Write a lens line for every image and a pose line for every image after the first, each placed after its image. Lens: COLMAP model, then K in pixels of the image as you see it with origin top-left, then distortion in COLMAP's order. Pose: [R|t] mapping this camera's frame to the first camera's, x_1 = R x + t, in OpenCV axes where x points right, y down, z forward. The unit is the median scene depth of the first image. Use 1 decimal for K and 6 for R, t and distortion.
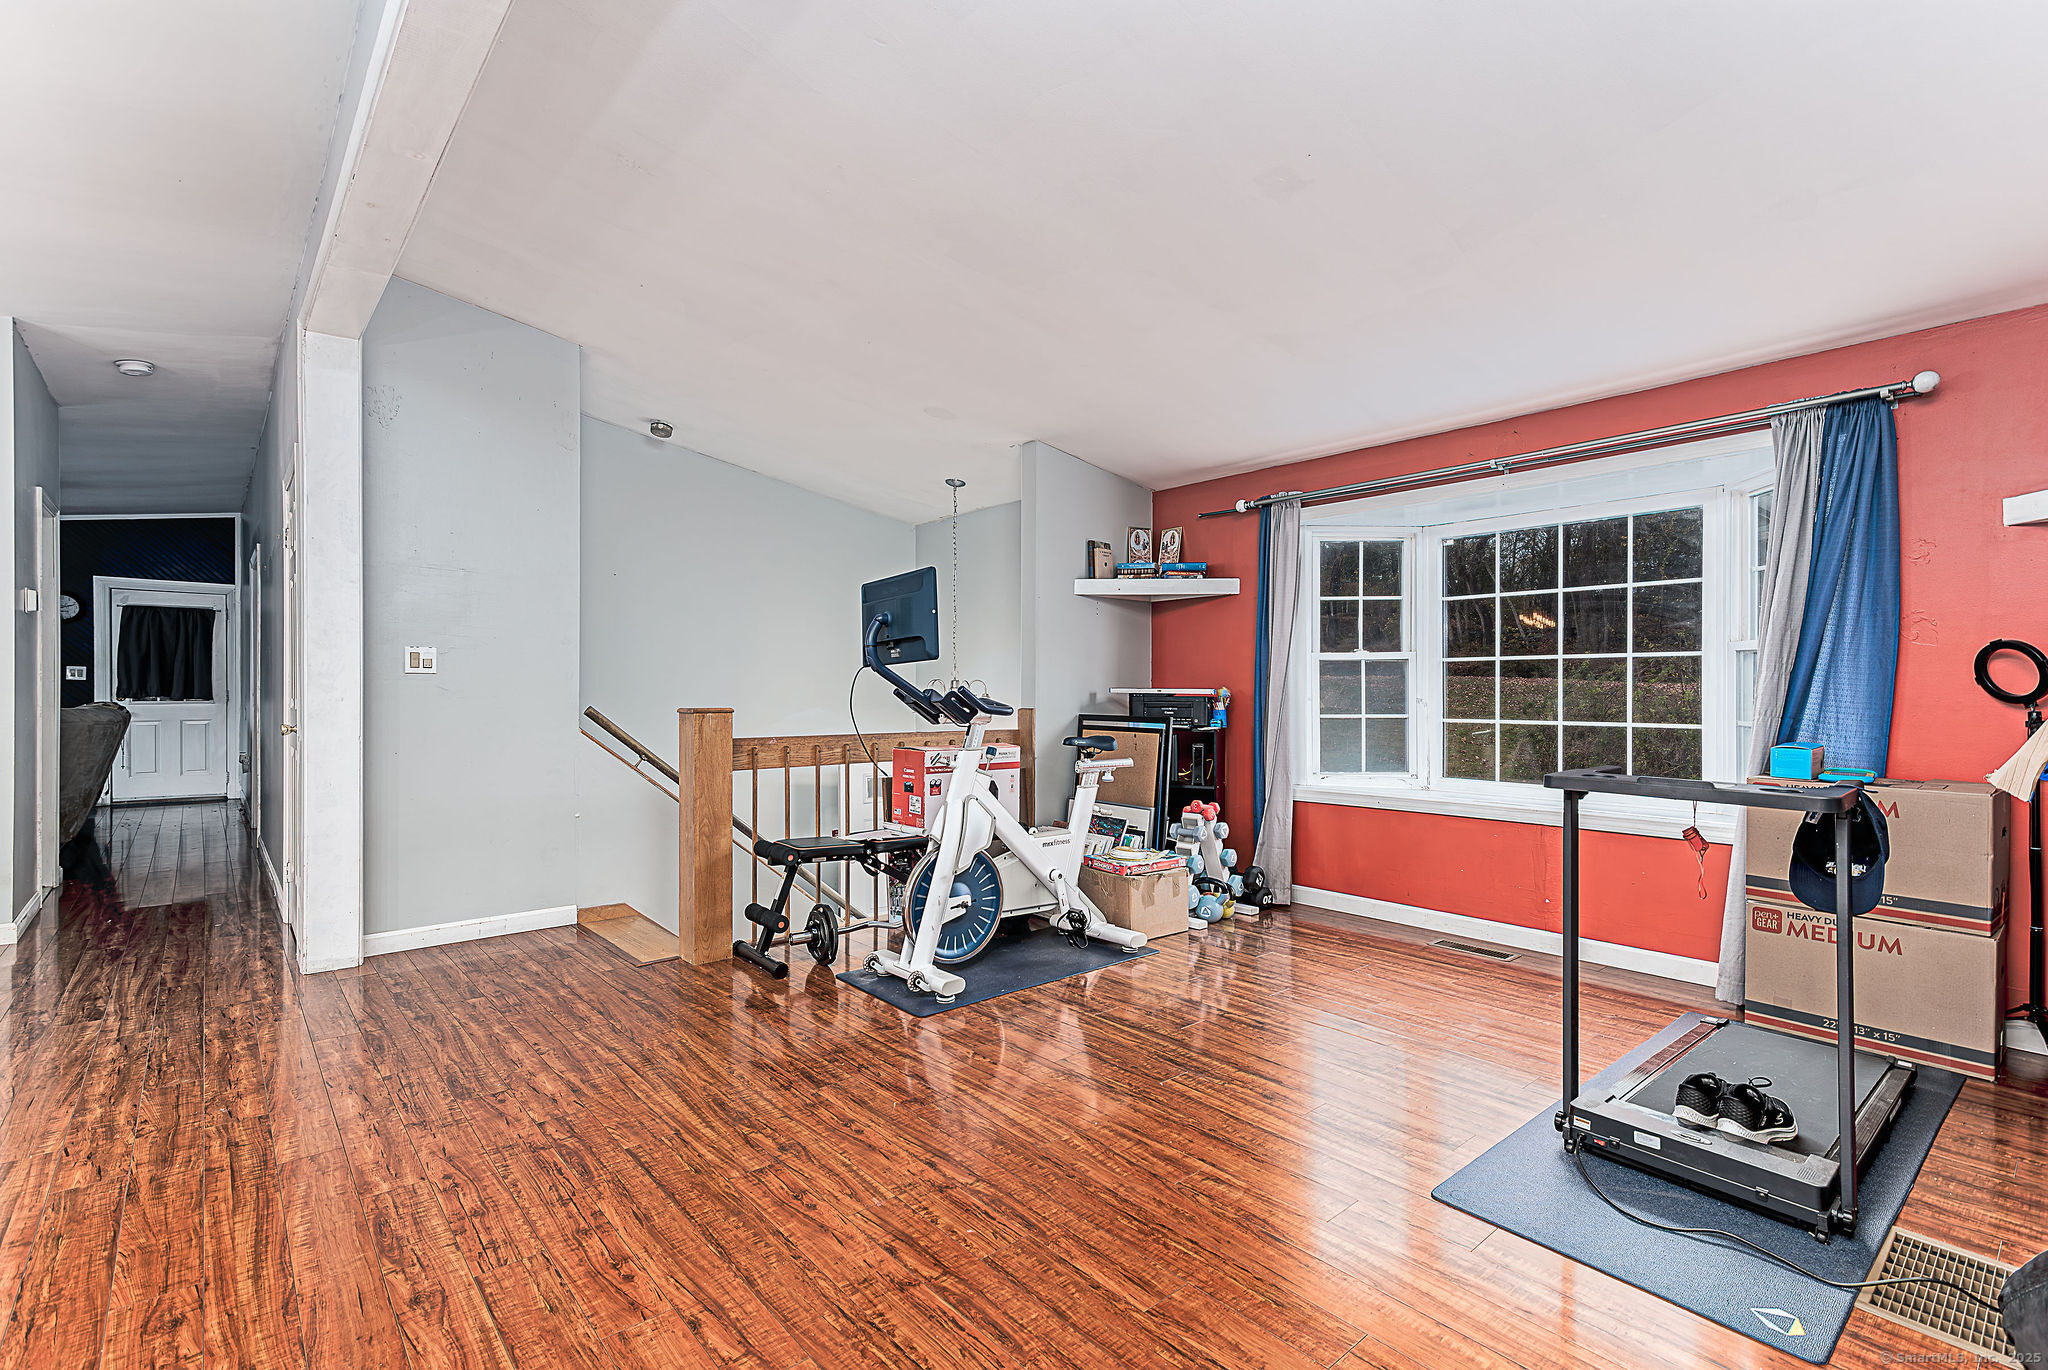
lens RADIAL K [[936.1, 0, 1020.0], [0, 936.1, 699.1], [0, 0, 1]] dist [0.017541, 0.000304]
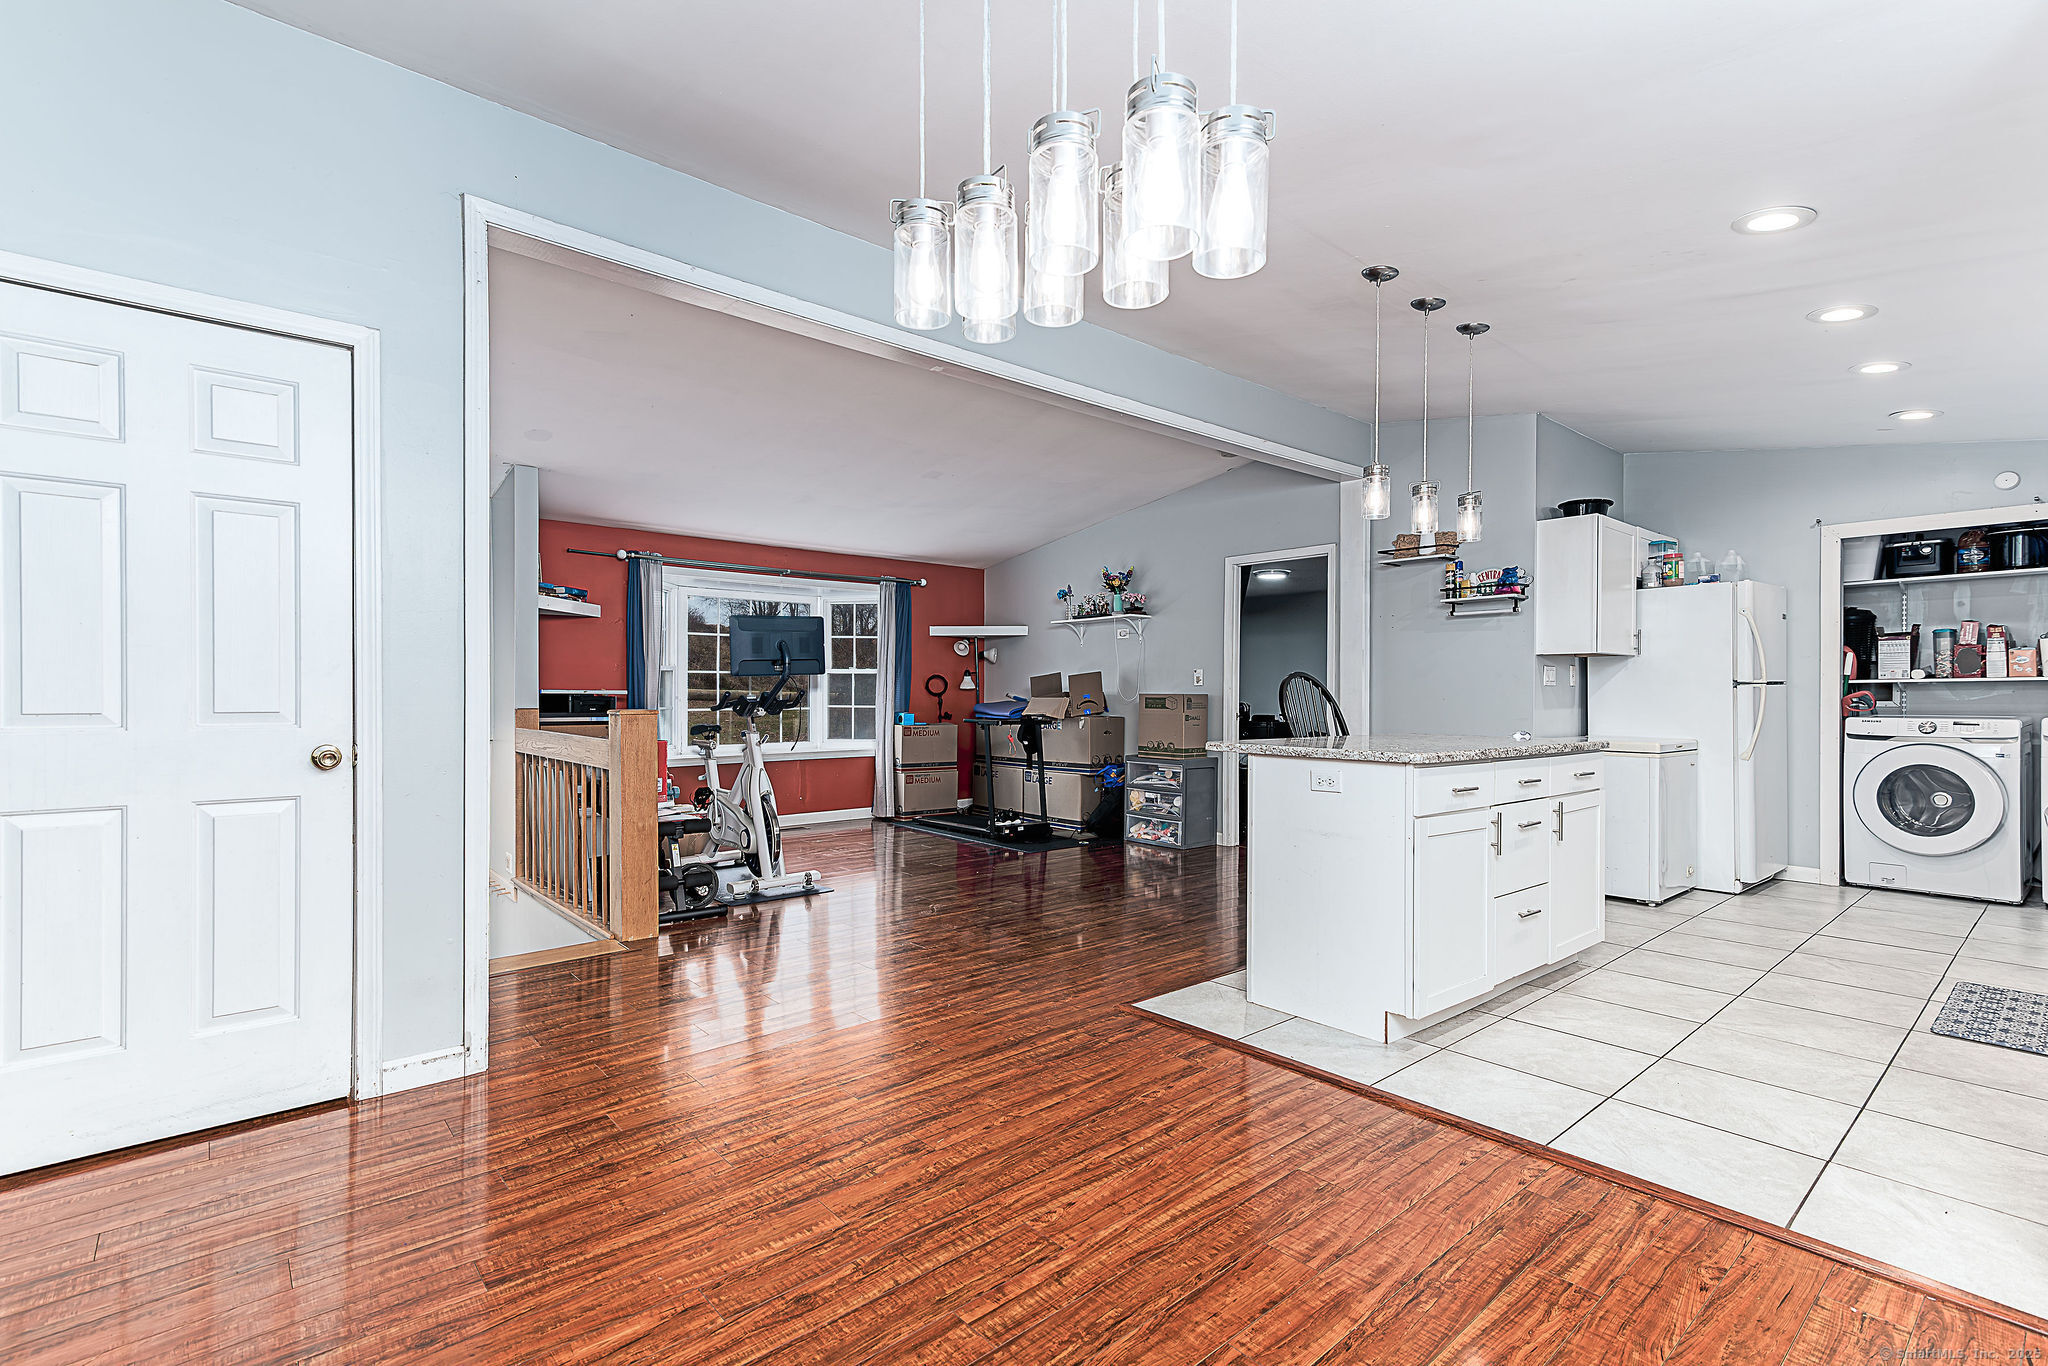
lens RADIAL K [[941.0, 0, 1032.4], [0, 941.0, 699.8], [0, 0, 1]] dist [0.017748, 0.000206]
pose [[-0.005152, -0.011862, 0.999916, -1.317100], [0.006261, 0.999910, 0.011894, -0.011251], [-0.999967, 0.006322, -0.005077, 0.490332]]
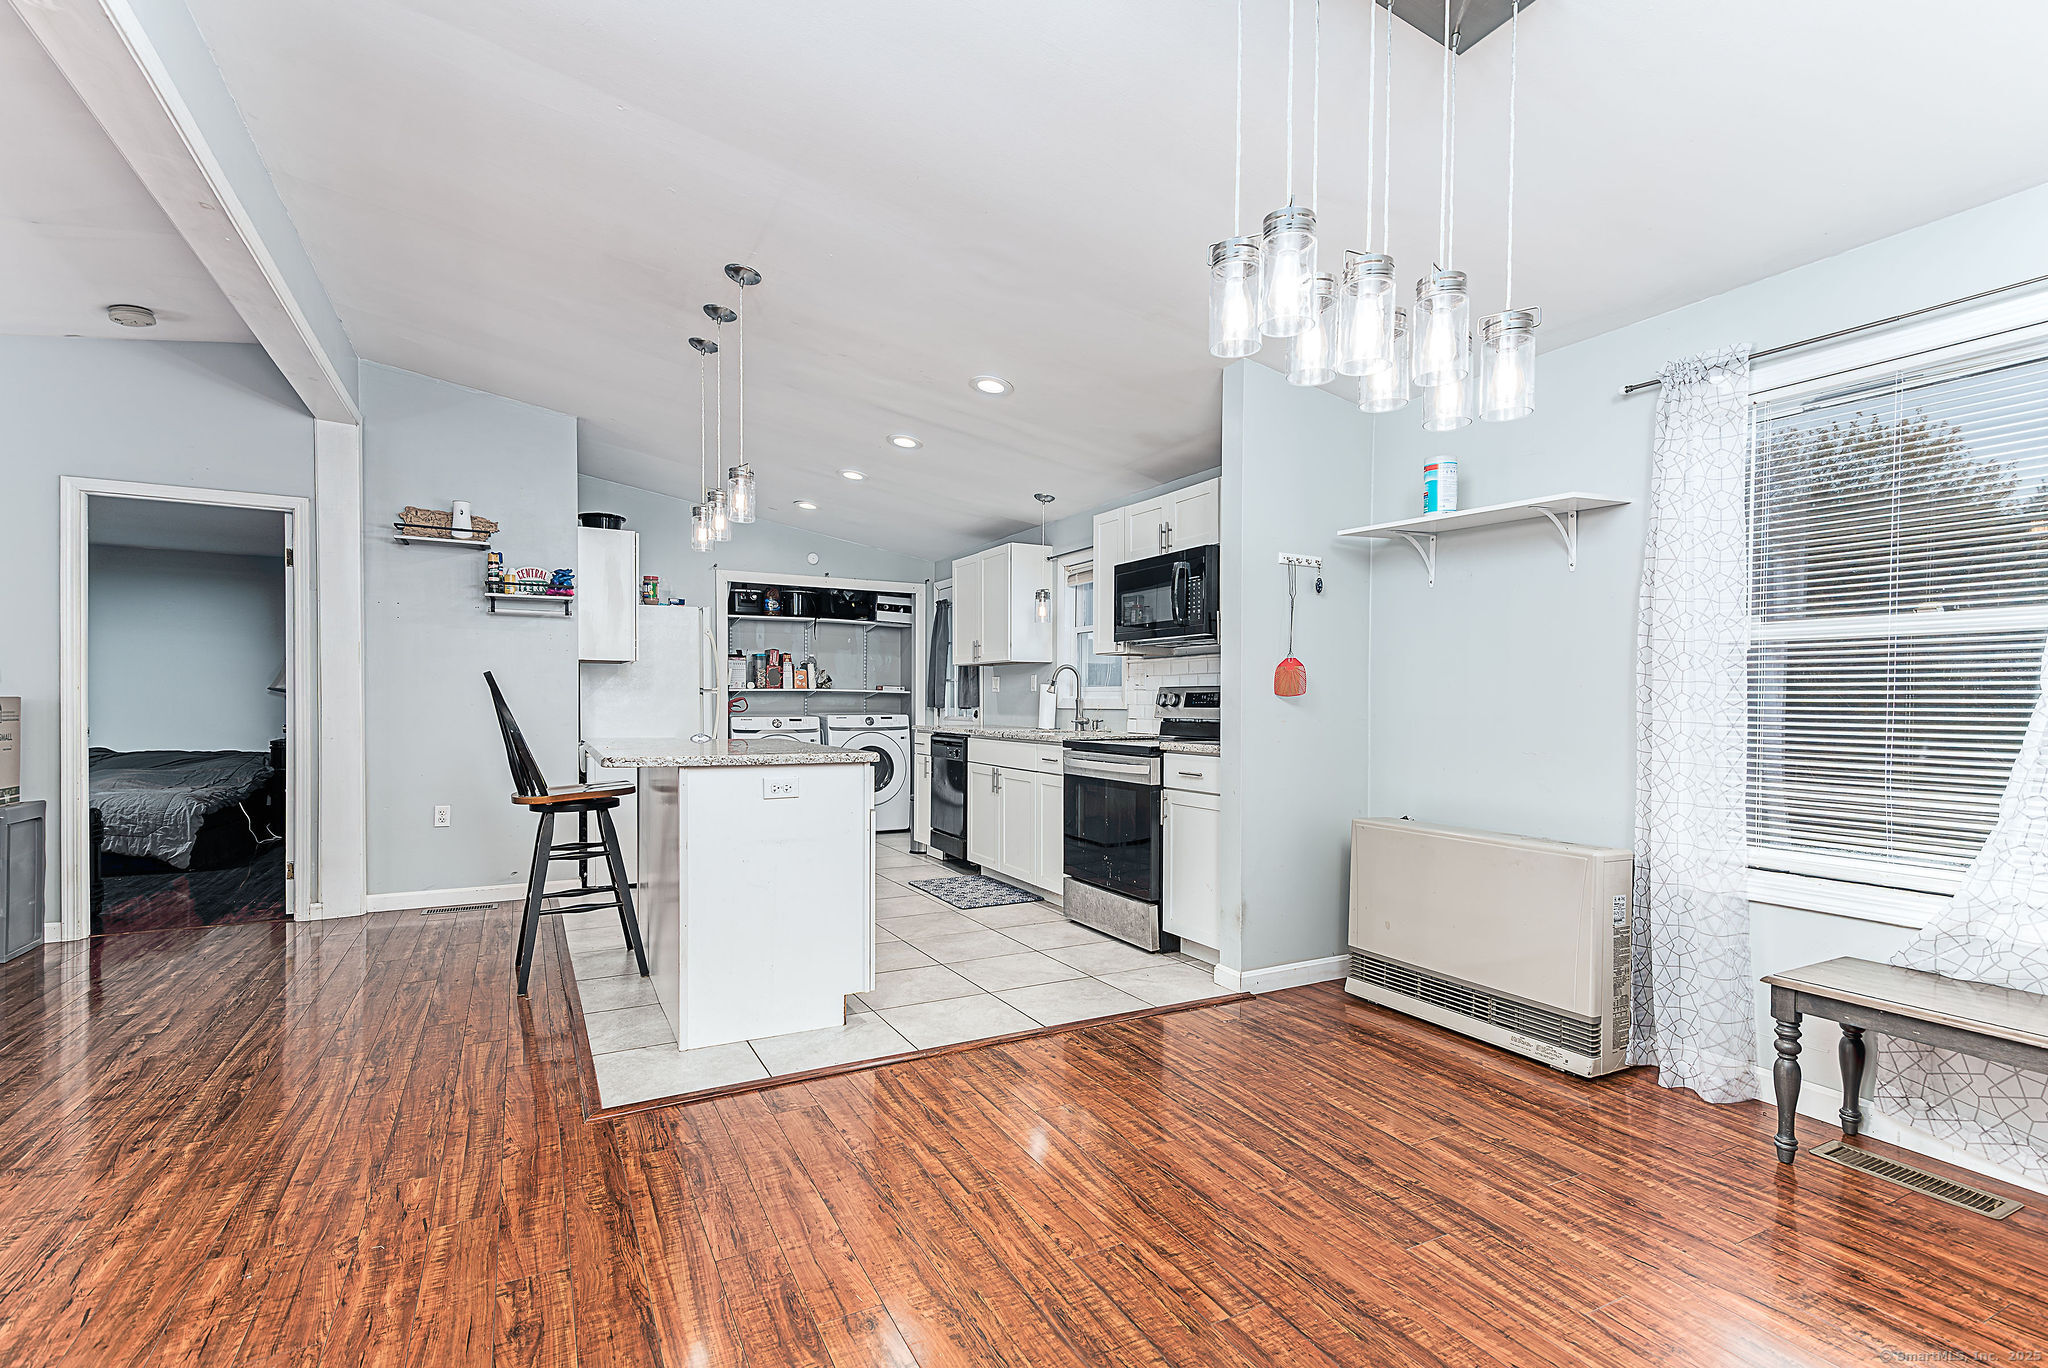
lens RADIAL K [[950.9, 0, 1028.6], [0, 950.9, 708.1], [0, 0, 1]] dist [0.018978, 0.000130]
pose [[-0.974721, -0.010772, 0.223164, -0.929053], [-0.007628, 0.999859, 0.014943, -0.011034], [-0.223294, 0.012863, -0.974666, 0.930724]]
